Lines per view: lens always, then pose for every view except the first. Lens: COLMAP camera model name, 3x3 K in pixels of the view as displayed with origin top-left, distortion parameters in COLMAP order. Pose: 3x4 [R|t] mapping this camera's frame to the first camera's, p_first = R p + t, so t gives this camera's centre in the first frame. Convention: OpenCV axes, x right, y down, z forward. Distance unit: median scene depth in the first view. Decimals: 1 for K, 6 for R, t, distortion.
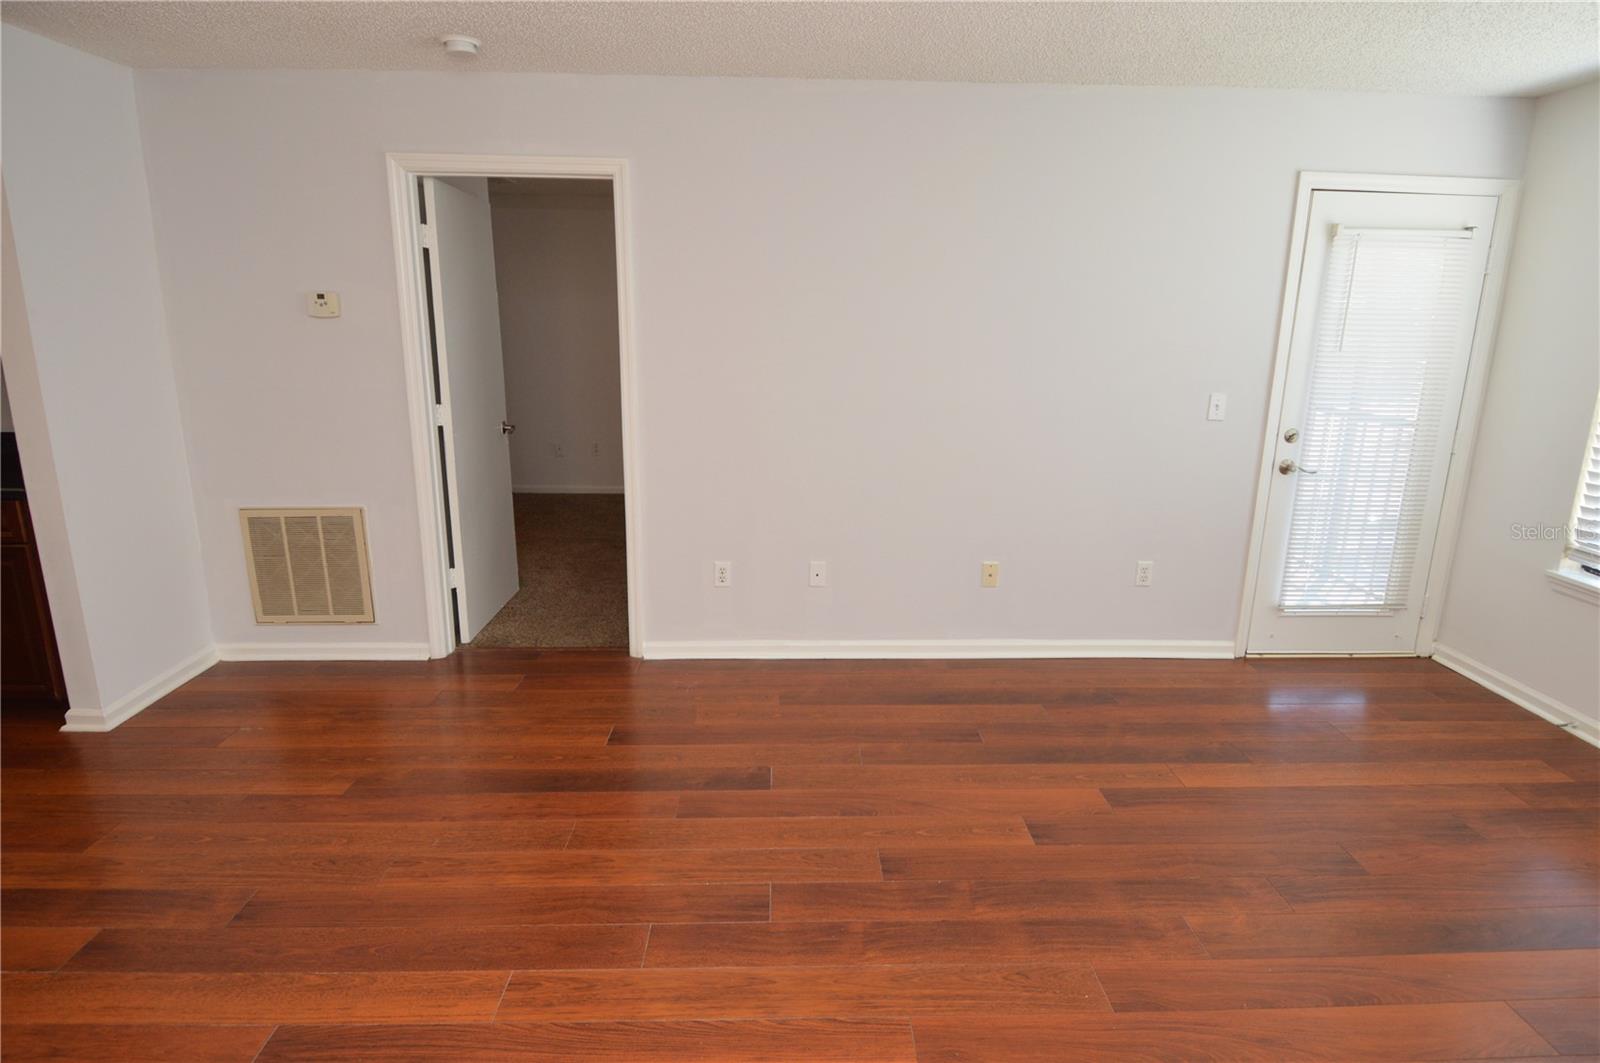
lens RADIAL K [[848.5, 0, 809.8], [0, 848.5, 523.5], [0, 0, 1]] dist [0.023617, -0.033772]
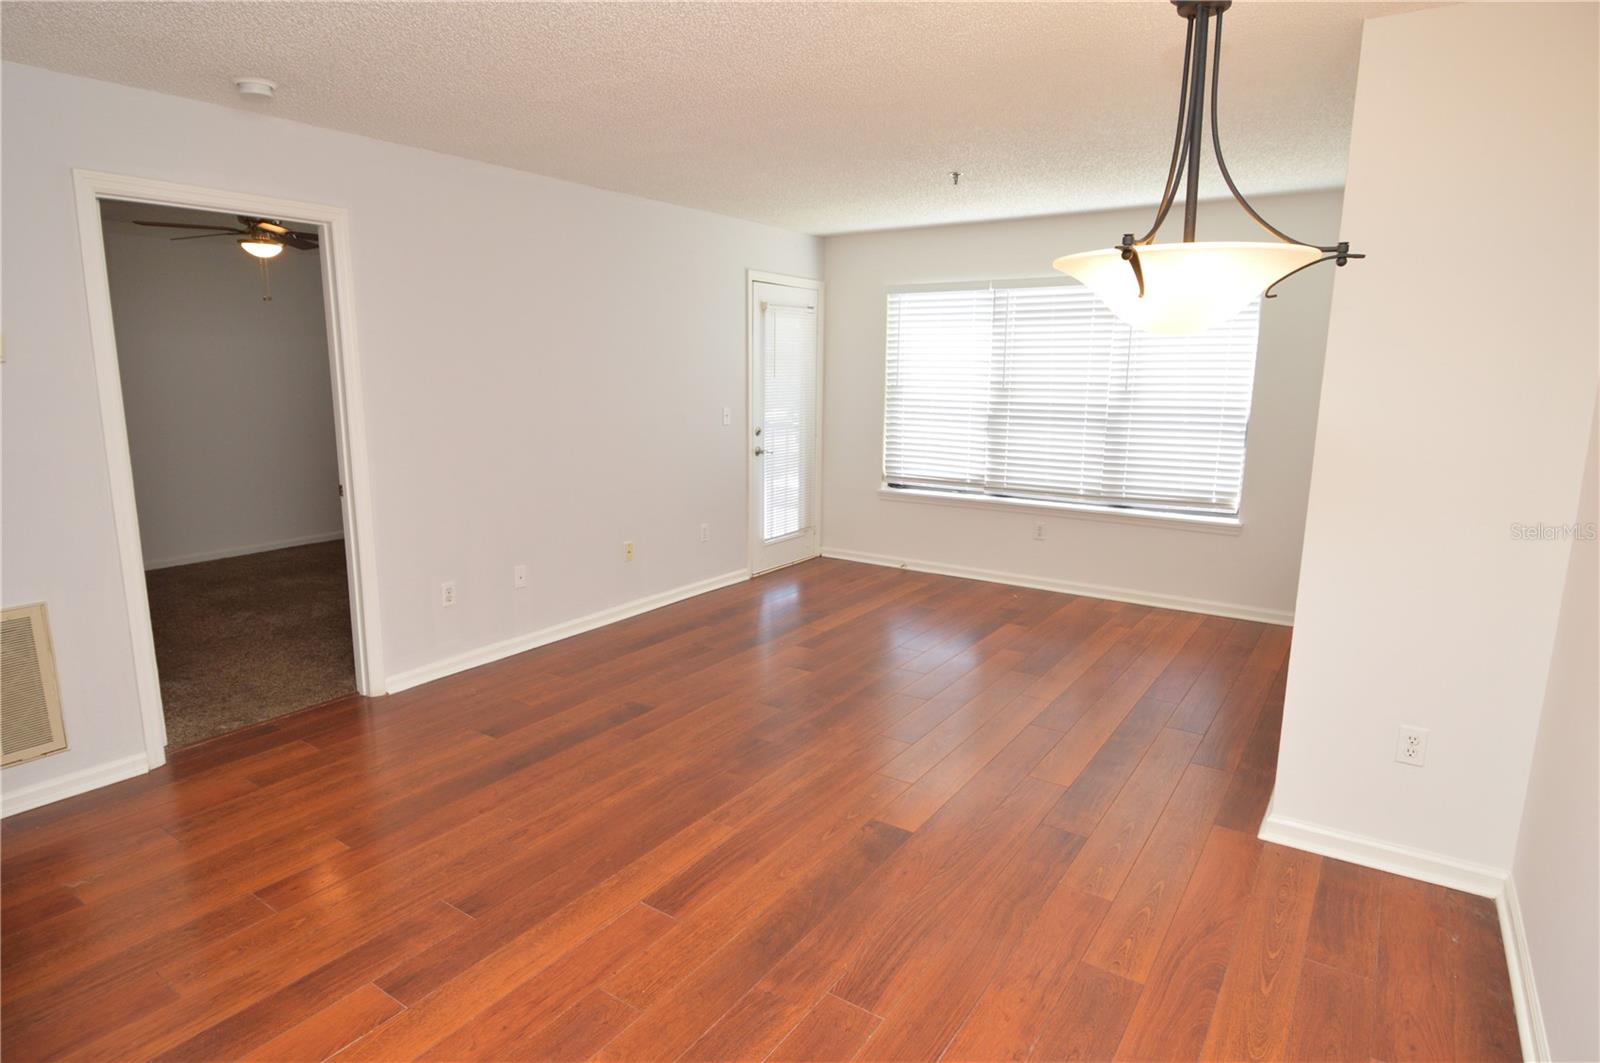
lens RADIAL K [[872.2, 0, 784.8], [0, 872.2, 532.7], [0, 0, 1]] dist [0.027016, -0.037902]
pose [[0.600333, -0.159405, 0.783703, -0.880811], [0.190309, 0.980260, 0.053604, 0.005981], [-0.776777, 0.116965, 0.618819, -0.040000]]
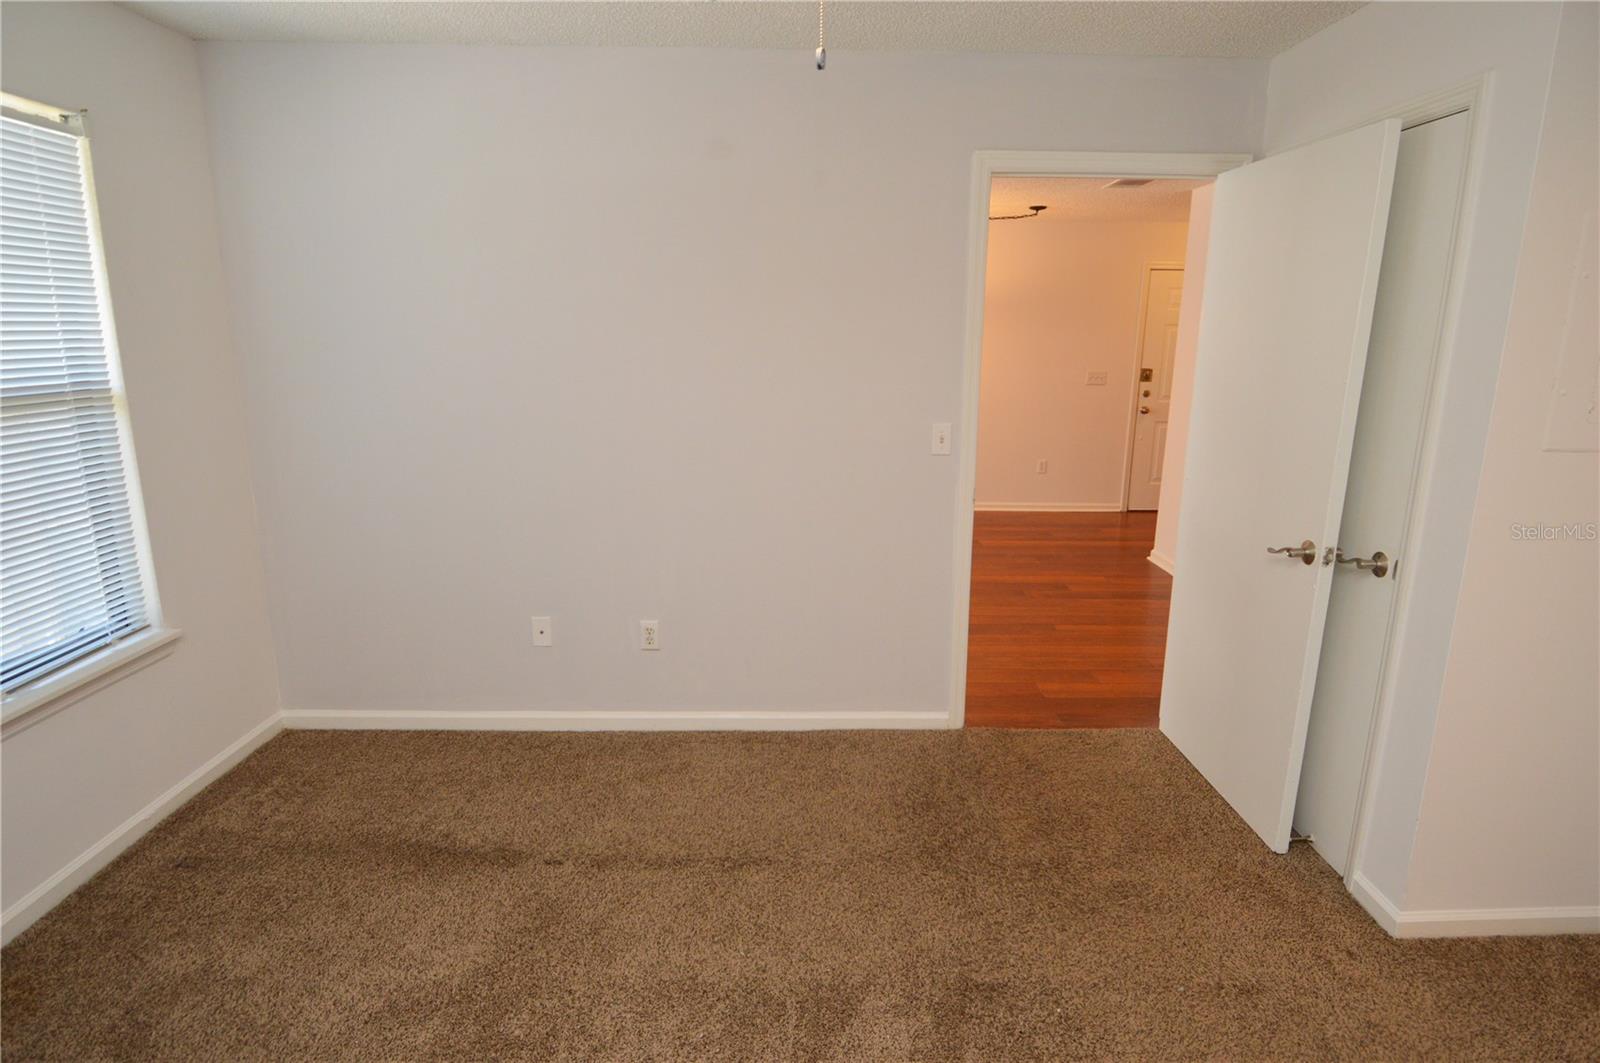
lens RADIAL K [[848.5, 0, 809.8], [0, 848.5, 523.5], [0, 0, 1]] dist [0.023617, -0.033772]
pose [[-0.999603, -0.025873, 0.011176, -0.079022], [-0.018263, 0.896662, 0.442339, -0.527175], [-0.021466, 0.441959, -0.896778, 2.172774]]
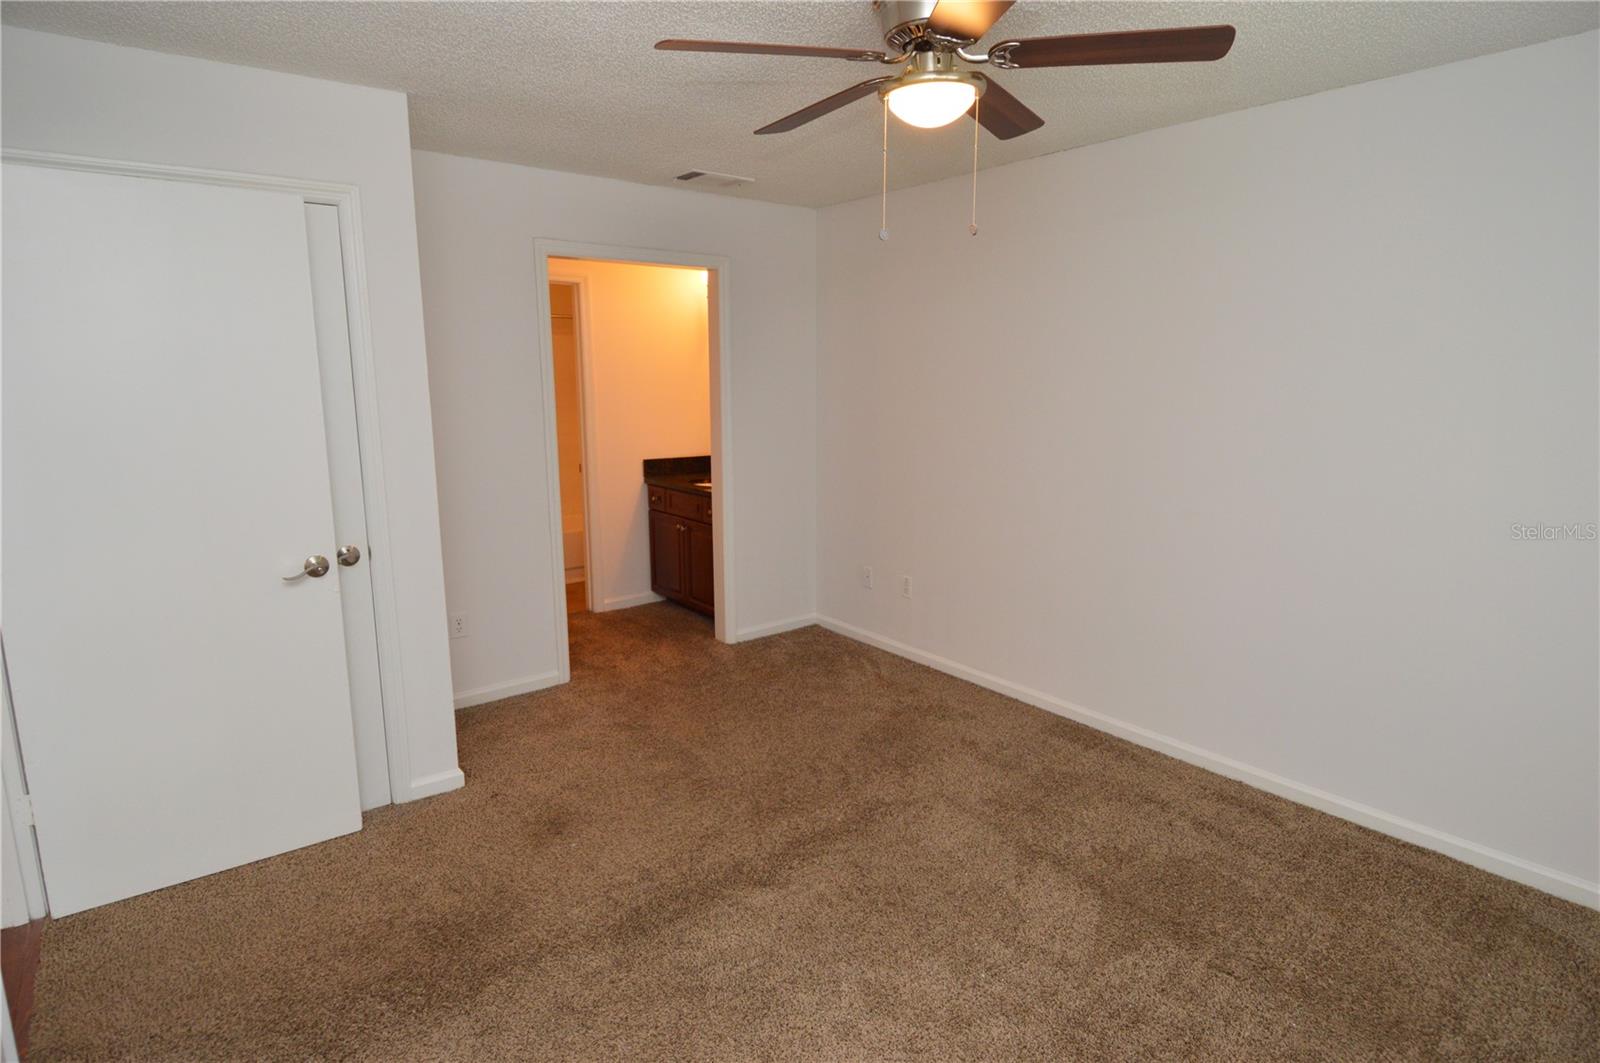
lens RADIAL K [[848.5, 0, 809.8], [0, 848.5, 523.5], [0, 0, 1]] dist [0.023617, -0.033772]
pose [[0.592193, 0.130375, -0.795179, 0.476533], [-0.181266, 0.983085, 0.026190, -0.317878], [0.785144, 0.128630, 0.605809, 1.309604]]
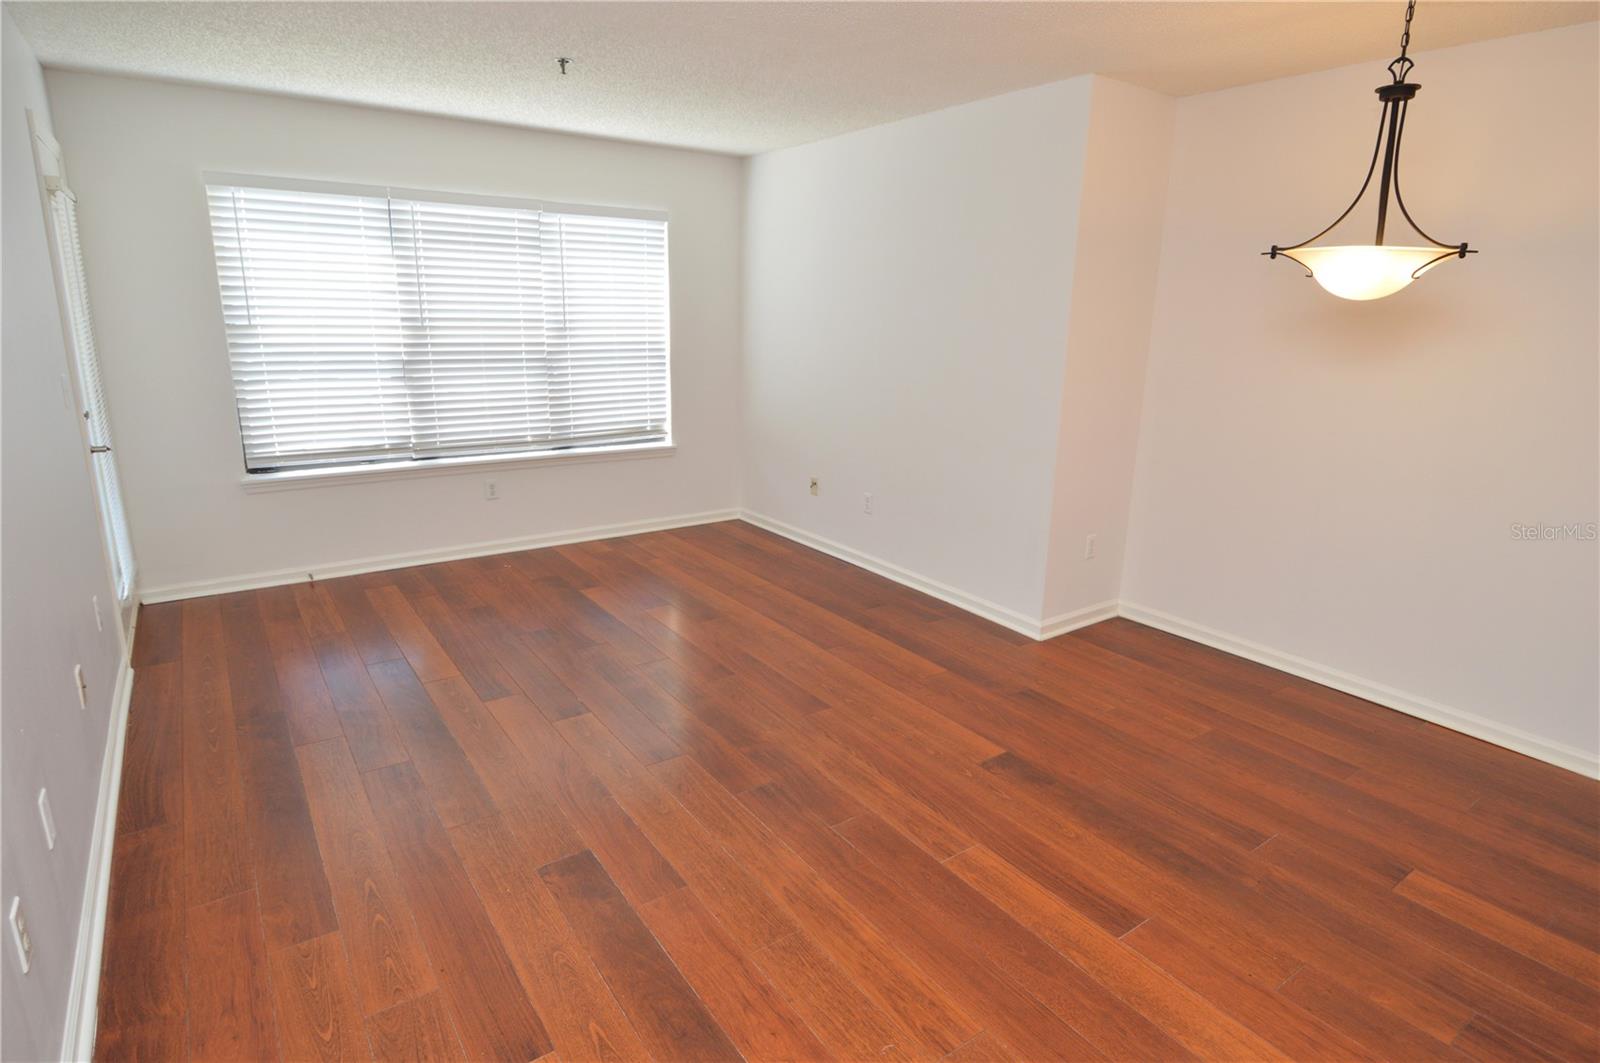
lens RADIAL K [[848.5, 0, 809.8], [0, 848.5, 523.5], [0, 0, 1]] dist [0.023617, -0.033772]
pose [[-0.553360, -0.228538, 0.800976, -0.717353], [0.168422, 0.911060, 0.376303, -0.248935], [-0.815737, 0.343134, -0.465654, 1.014634]]
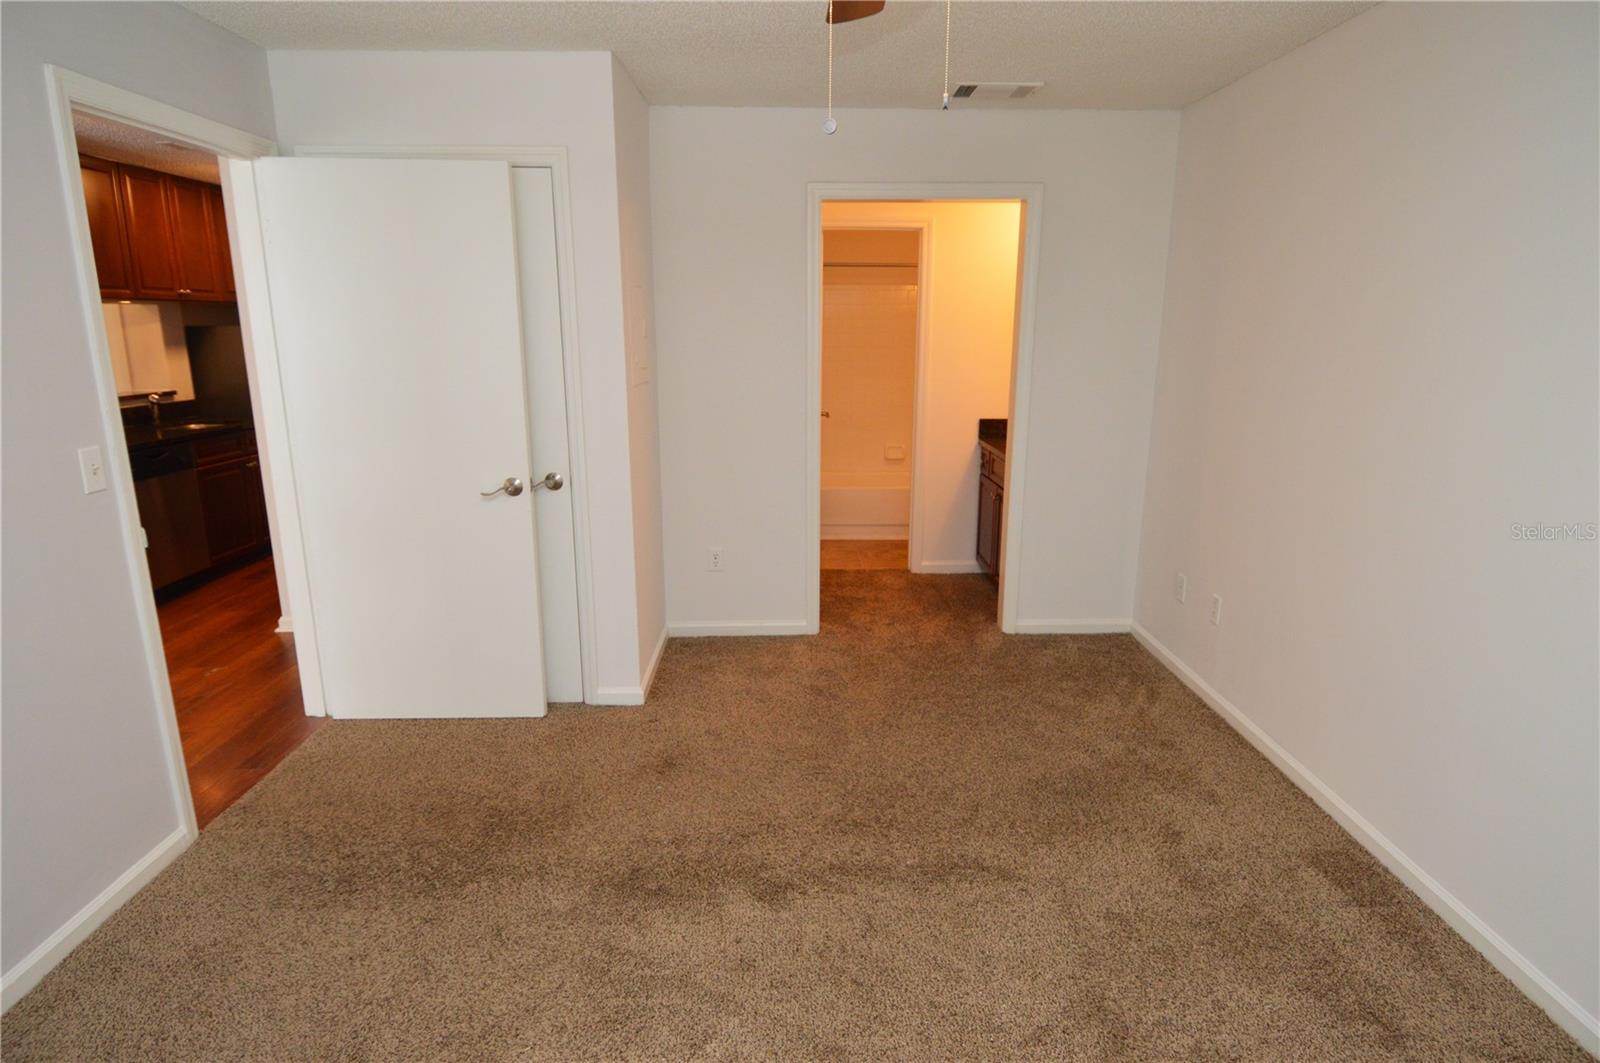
lens RADIAL K [[848.5, 0, 809.8], [0, 848.5, 523.5], [0, 0, 1]] dist [0.023617, -0.033772]
pose [[-0.012107, 0.216321, -0.976247, 0.488383], [-0.236875, 0.947908, 0.212979, -0.422568], [0.971465, 0.233827, 0.039765, 1.776940]]
